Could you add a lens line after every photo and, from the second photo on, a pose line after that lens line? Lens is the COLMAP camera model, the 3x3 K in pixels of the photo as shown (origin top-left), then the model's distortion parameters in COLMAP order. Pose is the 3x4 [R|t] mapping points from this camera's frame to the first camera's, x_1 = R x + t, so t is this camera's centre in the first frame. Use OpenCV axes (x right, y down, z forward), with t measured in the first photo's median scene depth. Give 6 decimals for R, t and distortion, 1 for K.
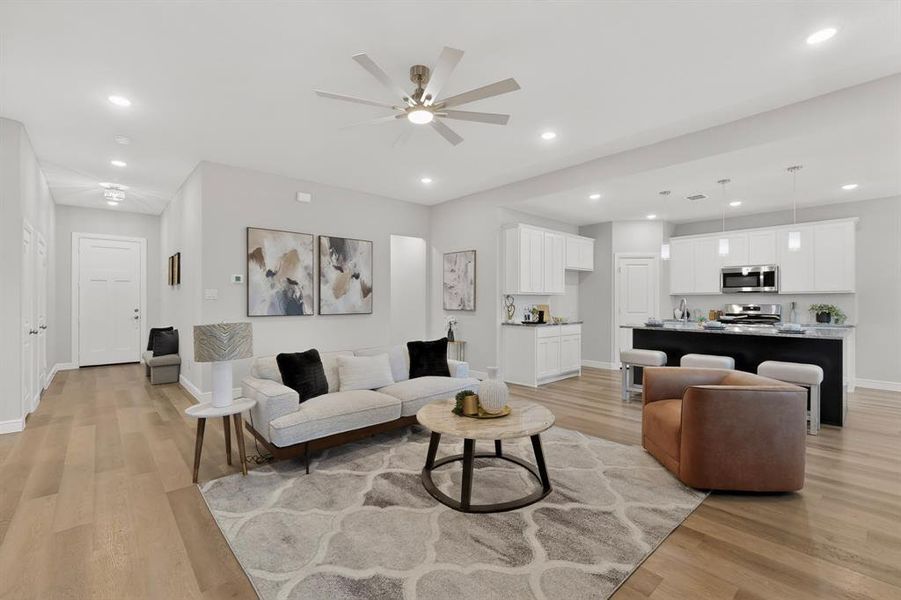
lens RADIAL K [[392.4, 0, 449.0], [0, 392.4, 300.8], [0, 0, 1]] dist [0.007233, -0.000331]
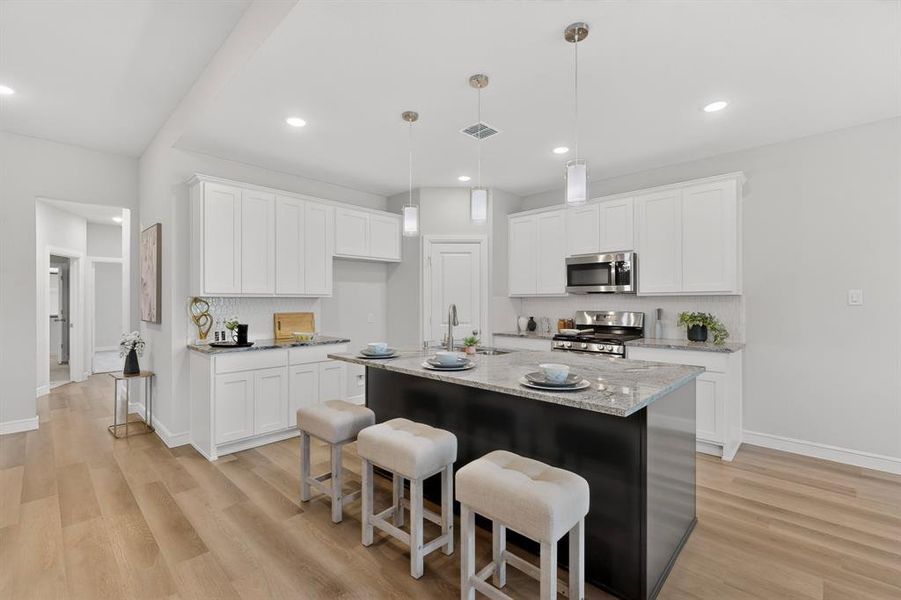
lens RADIAL K [[392.4, 0, 449.0], [0, 392.4, 300.8], [0, 0, 1]] dist [0.007233, -0.000331]
pose [[0.997198, -0.000329, 0.074810, 0.484169], [0.000357, 1.000000, -0.000362, -0.009654], [-0.074810, 0.000387, 0.997198, 0.382260]]
